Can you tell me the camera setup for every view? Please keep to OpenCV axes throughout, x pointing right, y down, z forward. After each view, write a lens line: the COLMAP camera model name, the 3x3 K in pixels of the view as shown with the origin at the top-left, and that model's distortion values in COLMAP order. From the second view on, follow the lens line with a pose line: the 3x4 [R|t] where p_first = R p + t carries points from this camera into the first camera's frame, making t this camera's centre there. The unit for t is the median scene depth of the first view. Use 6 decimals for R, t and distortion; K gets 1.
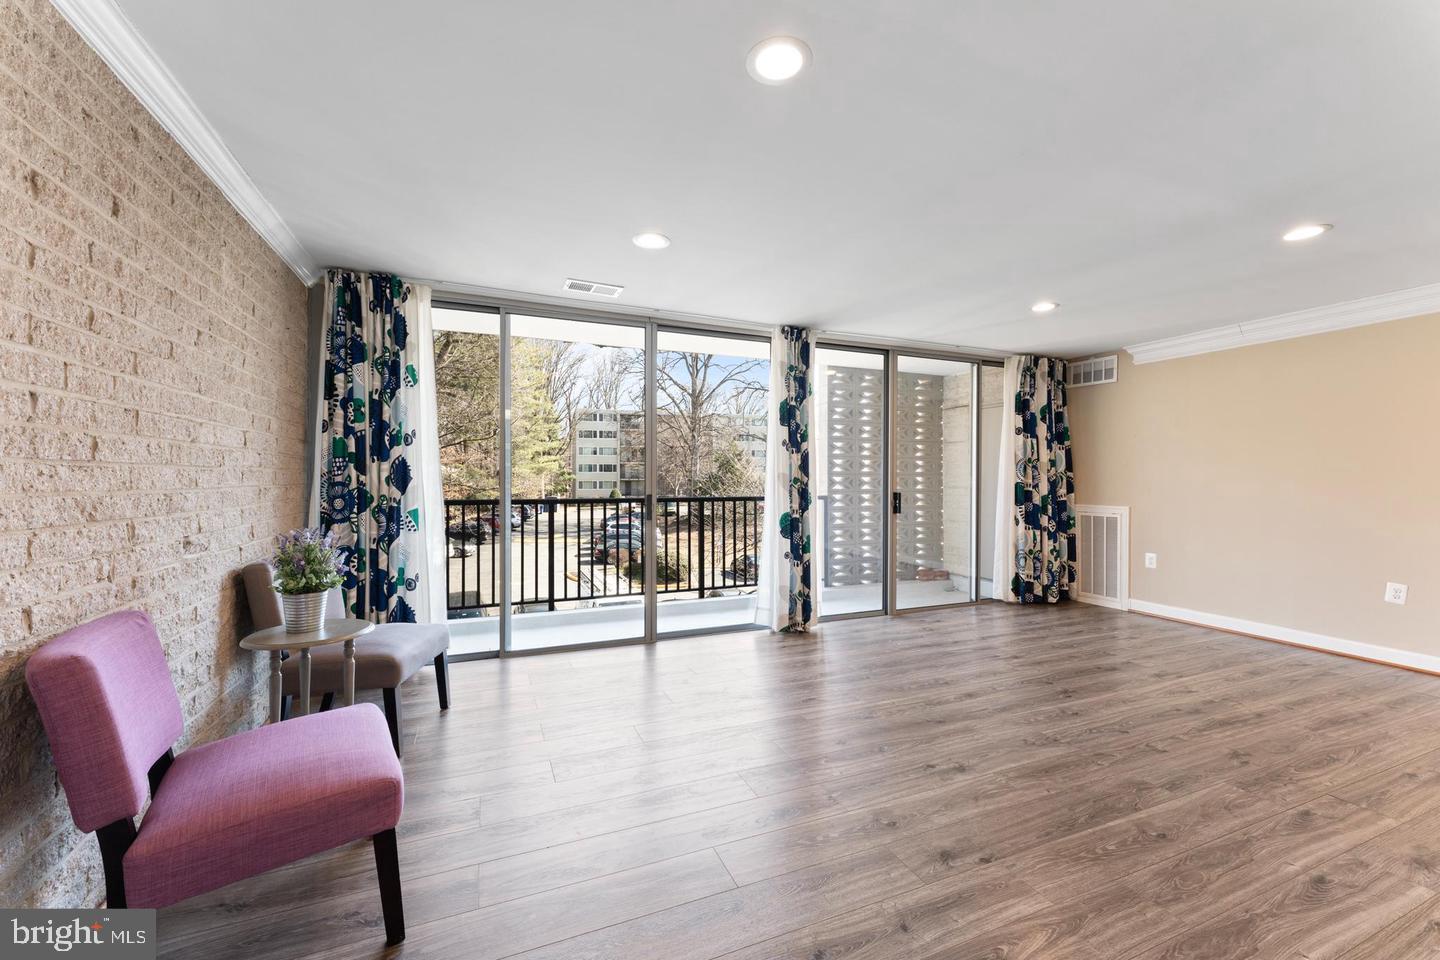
lens RADIAL K [[573.4, 0, 708.8], [0, 573.4, 479.5], [0, 0, 1]] dist [0.010135, 0.000063]
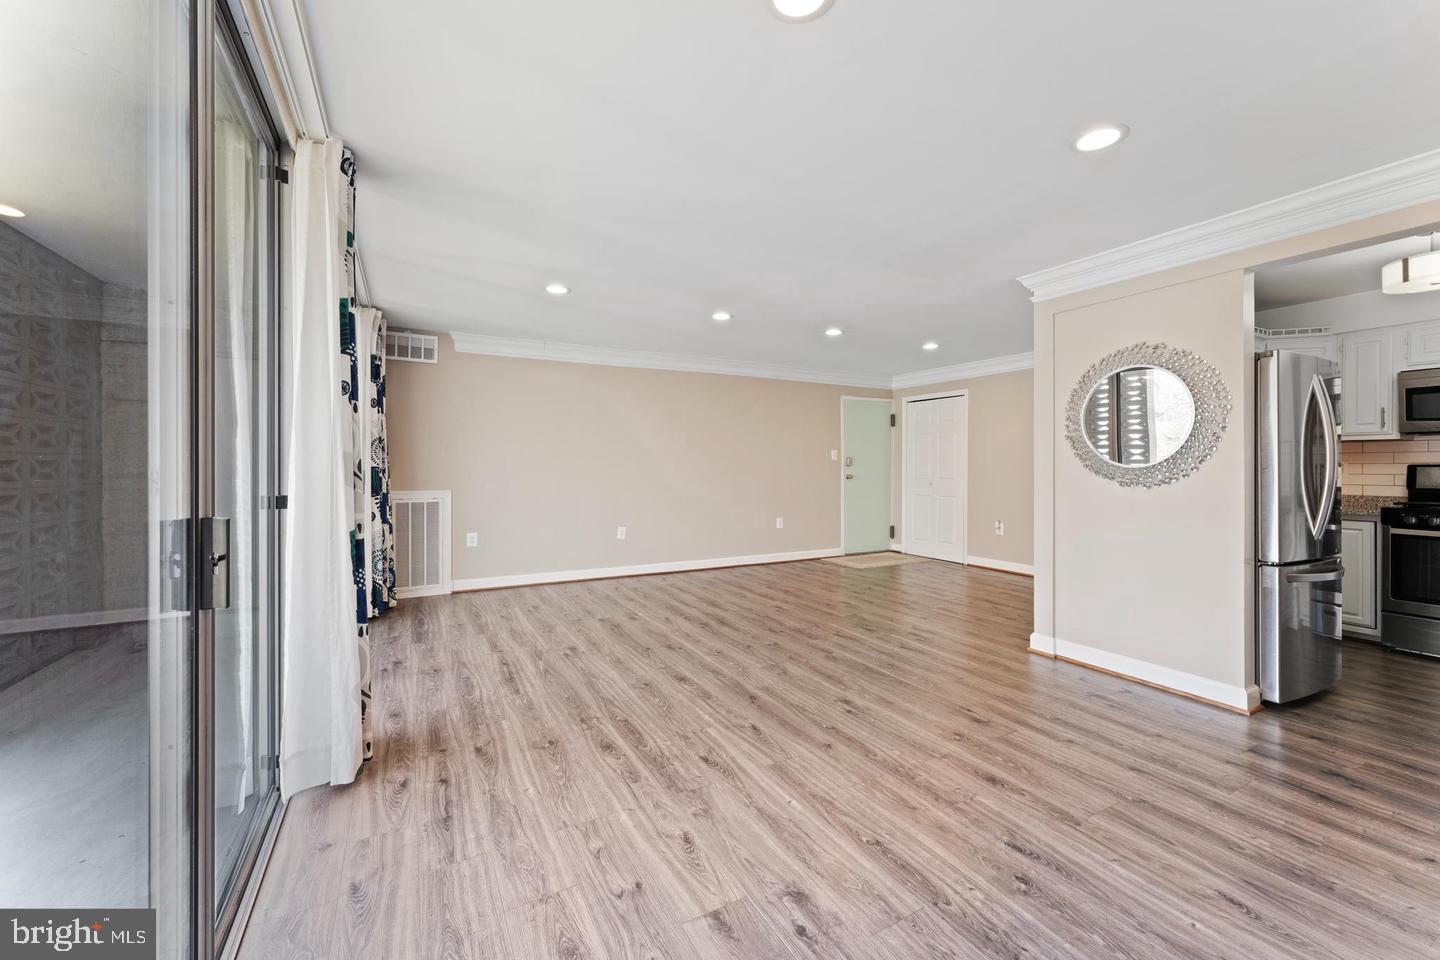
lens RADIAL K [[584.1, 0, 730.9], [0, 584.1, 457.1], [0, 0, 1]] dist [0.000868, 0.000238]
pose [[-0.123722, 0.010887, 0.992257, -0.564521], [0.002502, 0.999940, -0.010660, 0.001968], [-0.992314, 0.001164, -0.123742, 1.040082]]
